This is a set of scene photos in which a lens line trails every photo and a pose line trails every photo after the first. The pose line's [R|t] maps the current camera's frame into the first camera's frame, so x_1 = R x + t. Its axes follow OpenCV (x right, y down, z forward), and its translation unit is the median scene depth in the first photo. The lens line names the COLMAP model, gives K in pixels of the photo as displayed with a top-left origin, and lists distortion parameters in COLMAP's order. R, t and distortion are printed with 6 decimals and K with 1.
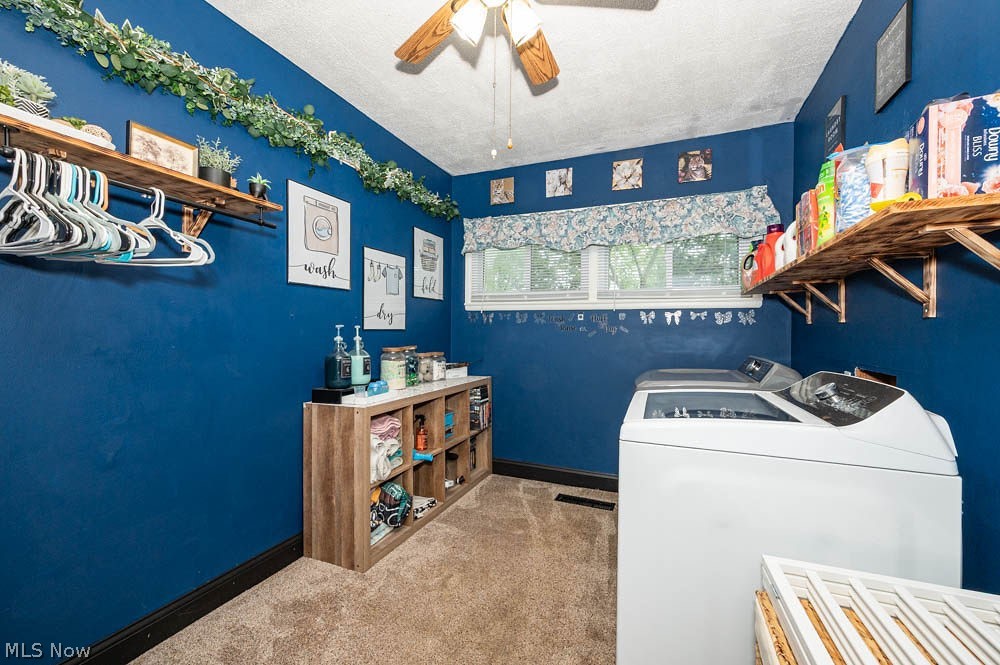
lens RADIAL K [[400.1, 0, 510.6], [0, 400.1, 334.5], [0, 0, 1]] dist [0.002132, -0.000502]
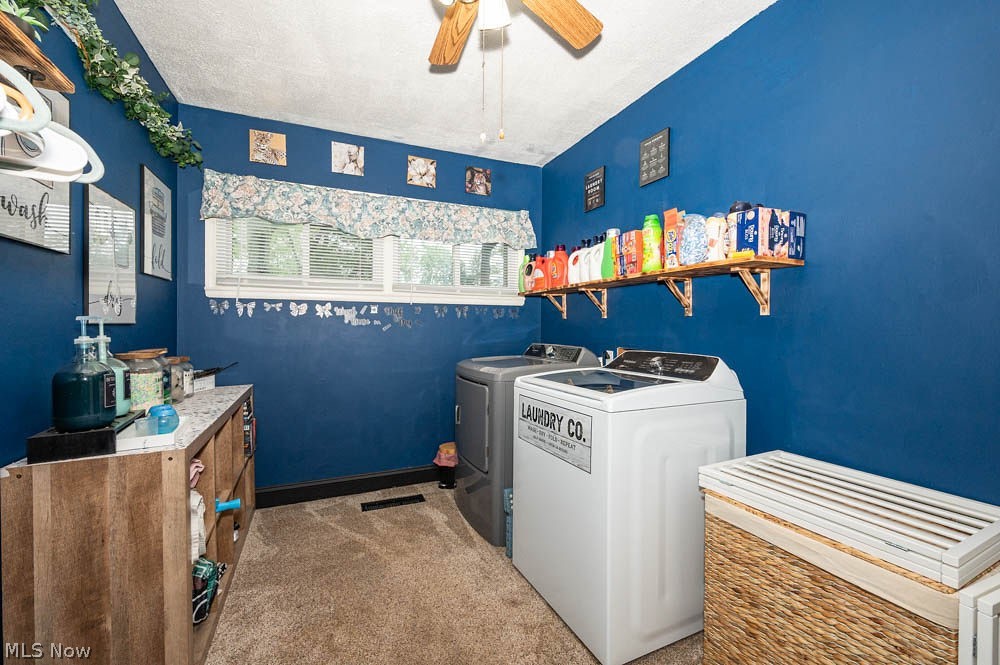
lens RADIAL K [[400.1, 0, 506.5], [0, 400.1, 329.9], [0, 0, 1]] dist [0.002132, -0.000502]
pose [[0.703020, -0.013835, 0.711035, -0.292326], [0.009467, 0.999904, 0.010096, -0.003065], [-0.711107, -0.000366, 0.703084, 0.127094]]
